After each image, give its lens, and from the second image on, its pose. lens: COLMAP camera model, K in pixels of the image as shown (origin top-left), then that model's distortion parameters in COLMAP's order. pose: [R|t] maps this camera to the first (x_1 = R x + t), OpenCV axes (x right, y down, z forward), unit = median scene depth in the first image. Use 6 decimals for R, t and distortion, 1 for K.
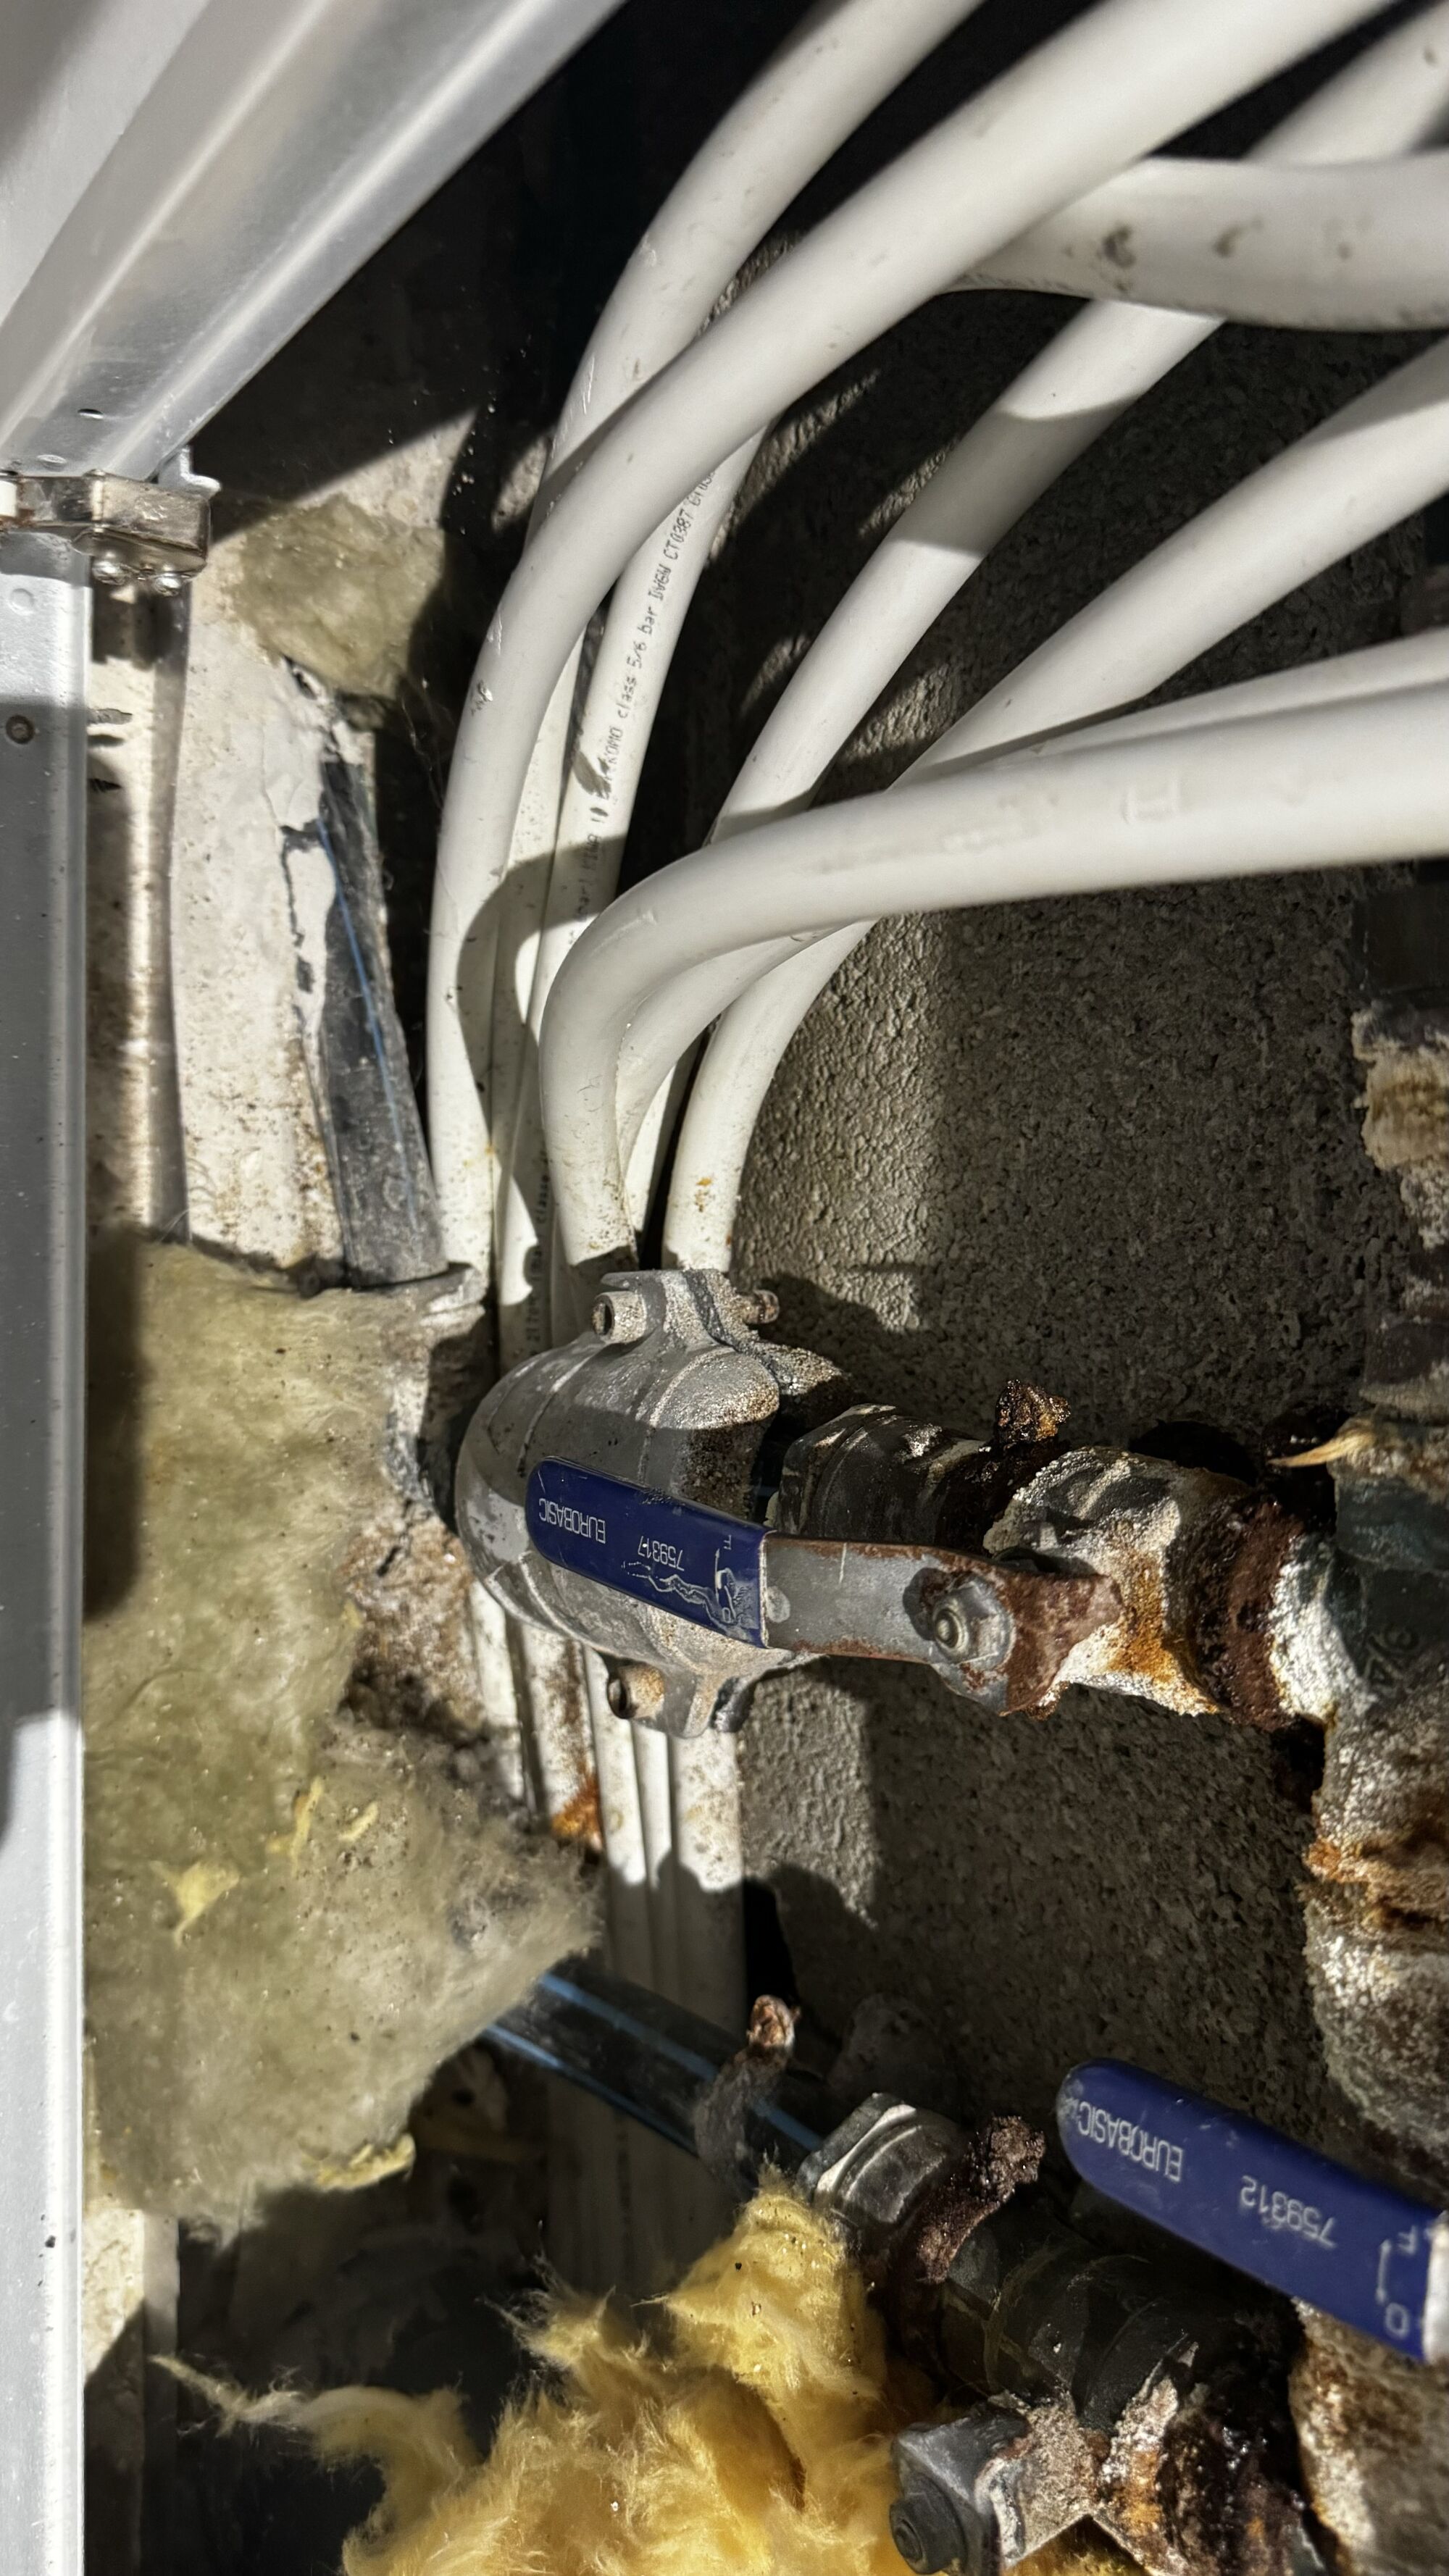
lens RADIAL K [[1817.2, 0, 728.9], [0, 1817.2, 1274.2], [0, 0, 1]] dist [0.026401, -0.024058]
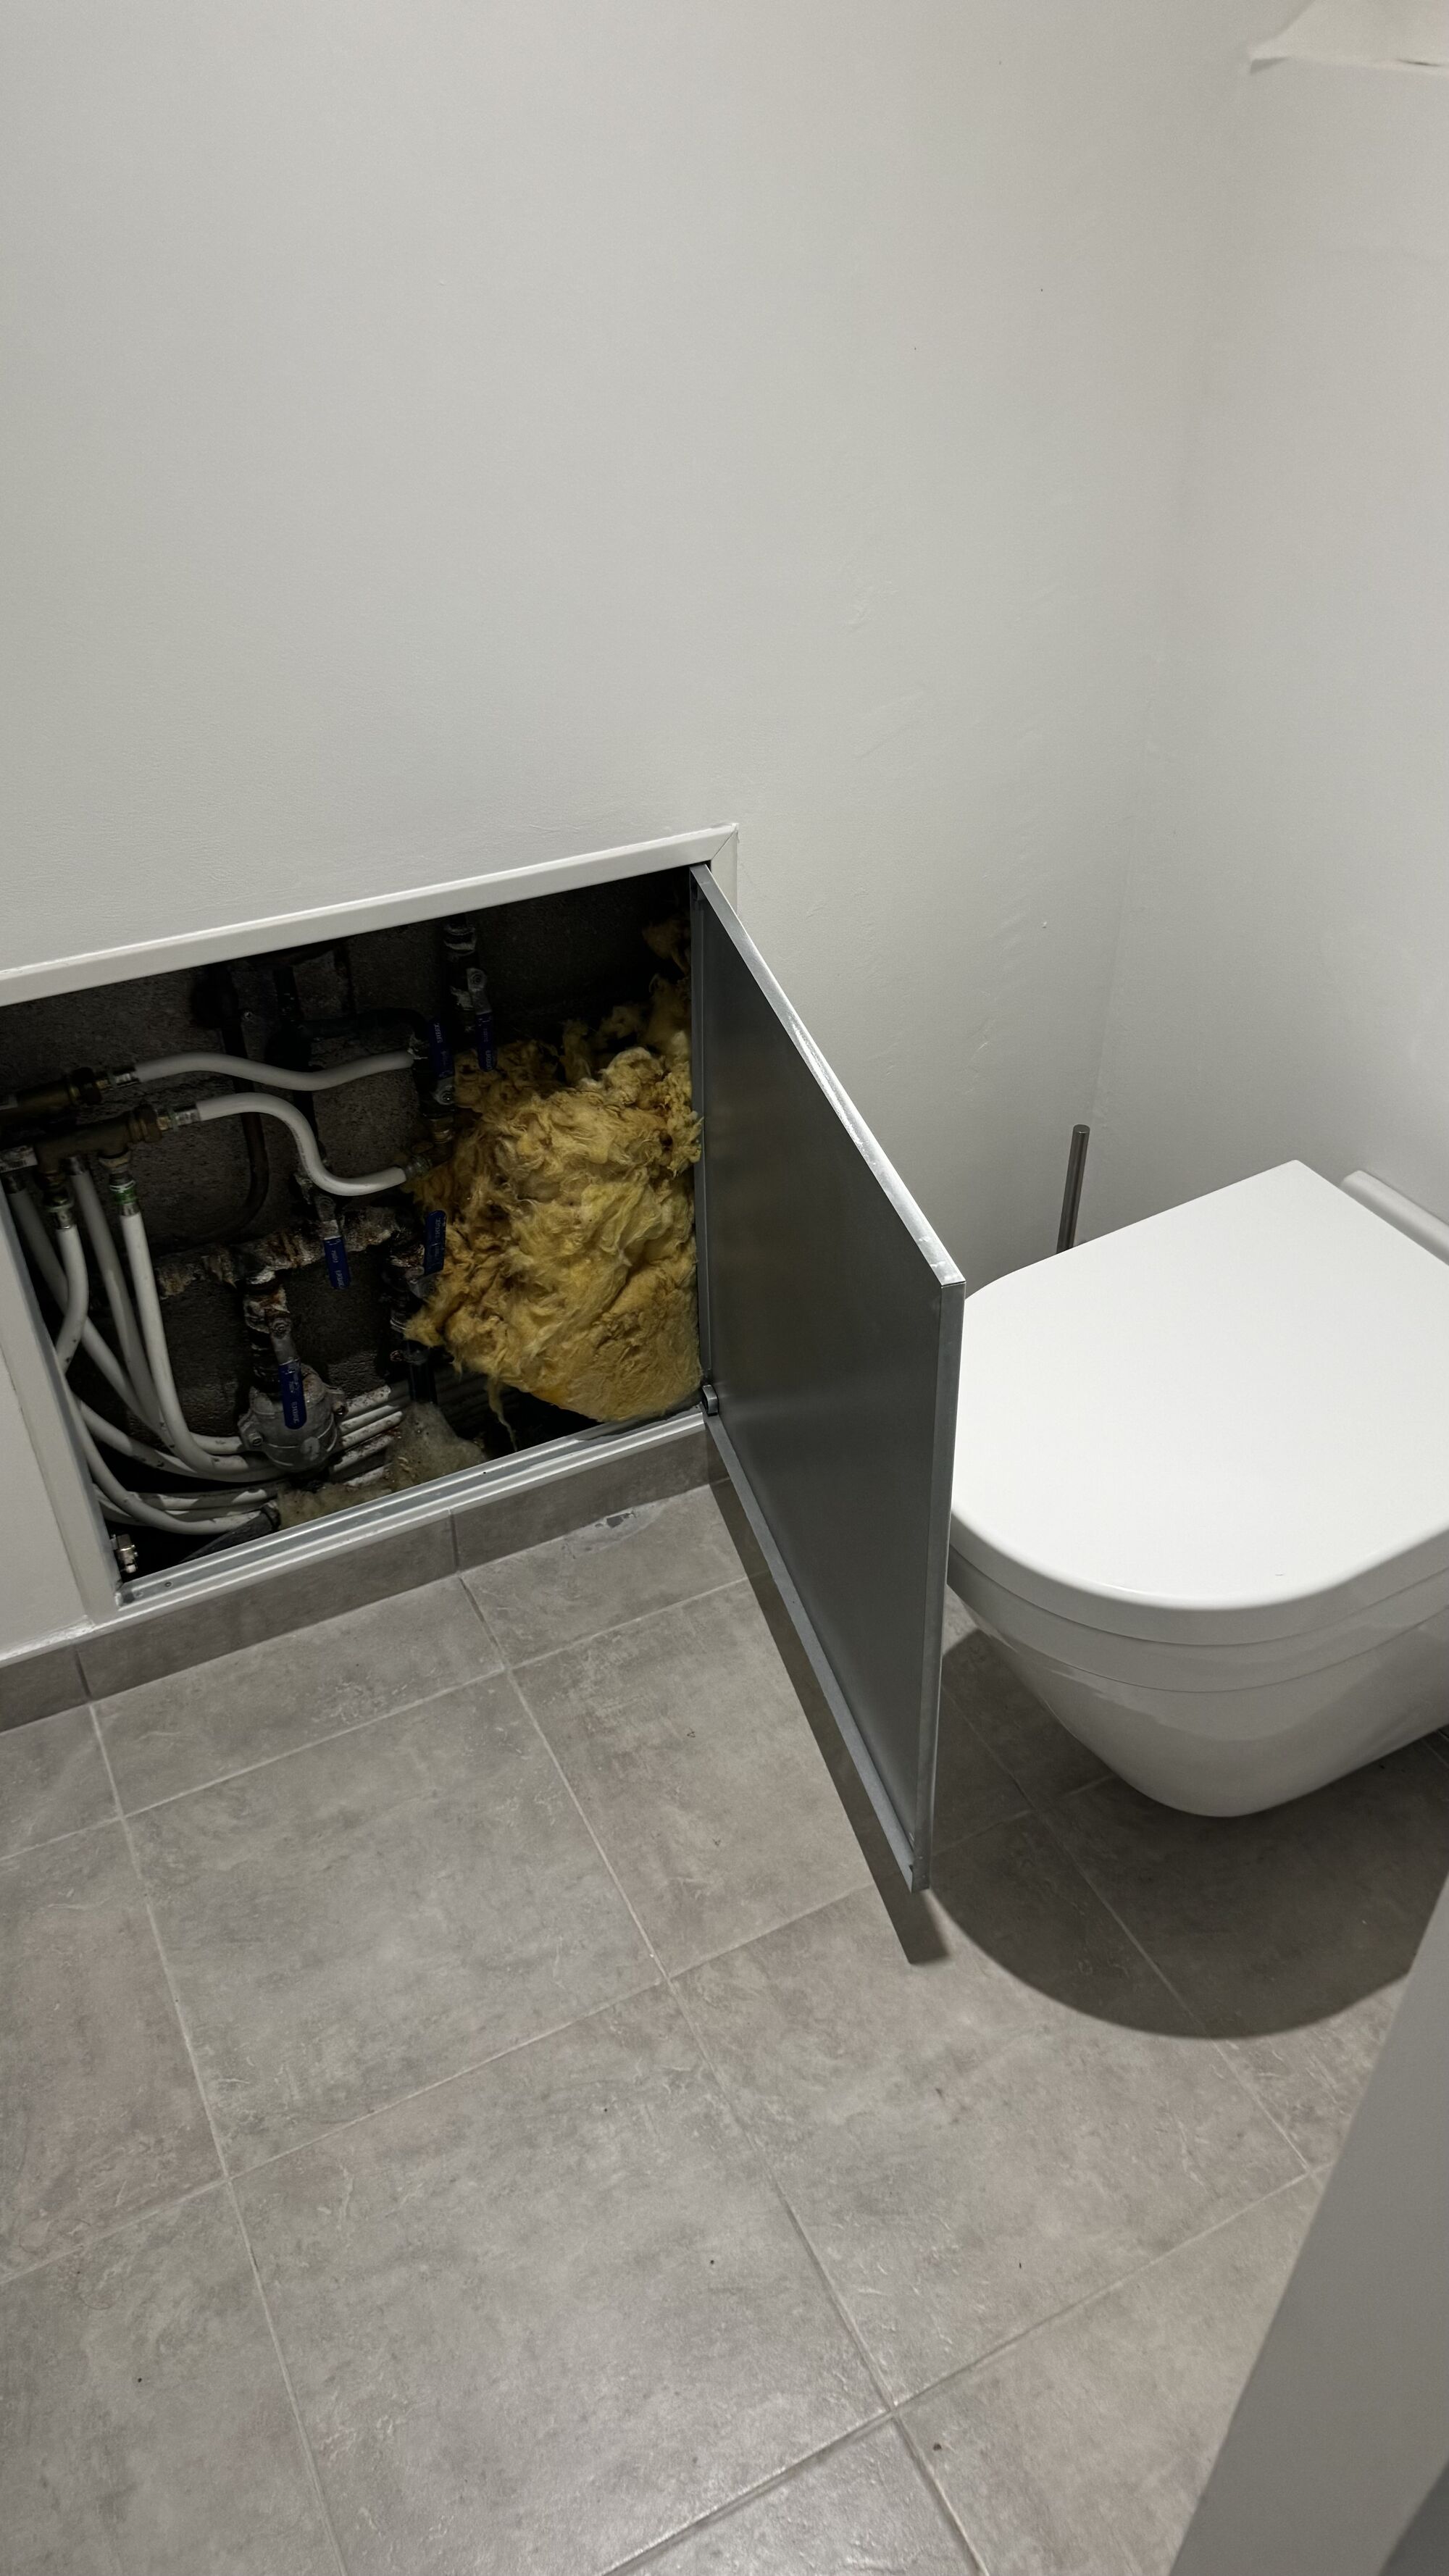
lens RADIAL K [[1817.2, 0, 742.1], [0, 1817.2, 1296.9], [0, 0, 1]] dist [0.026401, -0.024058]
pose [[-0.390926, -0.891220, 0.230009, -1.210215], [0.890517, -0.303041, 0.339331, -0.317103], [-0.232716, 0.337480, 0.912113, -3.359338]]
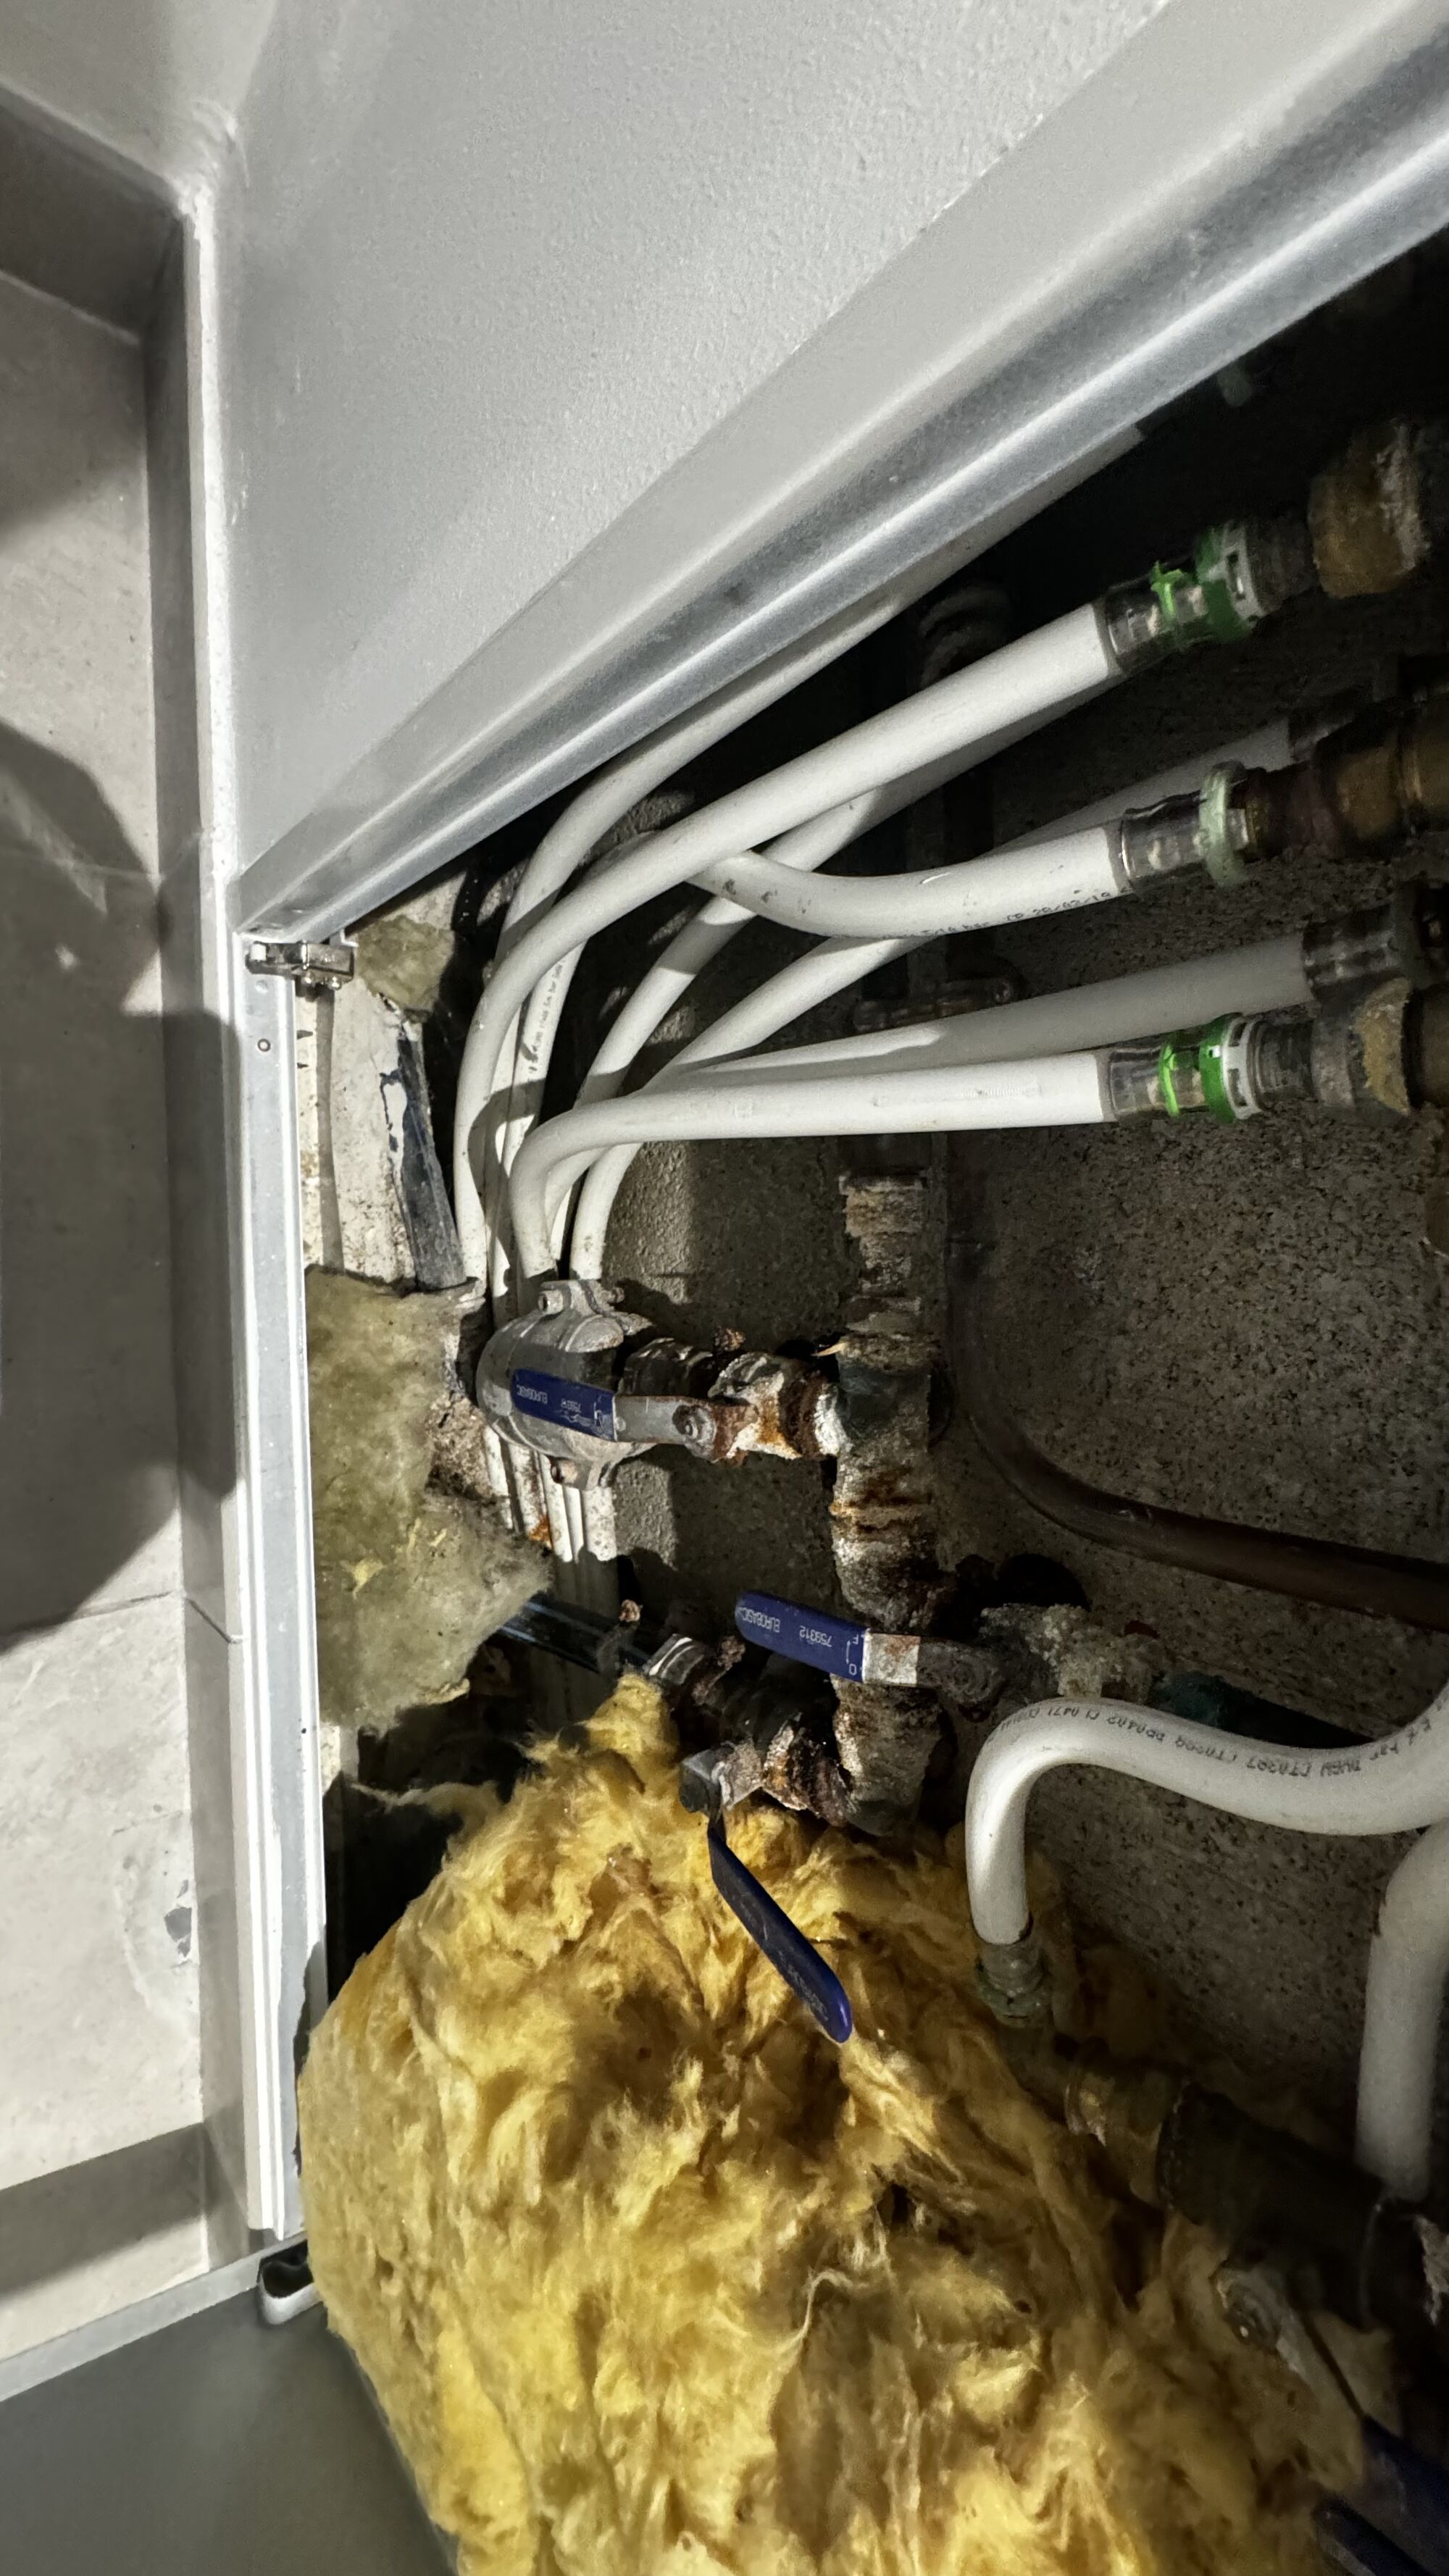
lens RADIAL K [[994.7, 0, 726.8], [0, 994.7, 1286.7], [0, 0, 1]] dist [0.001972, 0.000677]
pose [[0.993202, -0.033335, 0.111529, 0.018040], [0.030883, 0.999243, 0.023636, -0.017146], [-0.112233, -0.020031, 0.993480, -0.221250]]
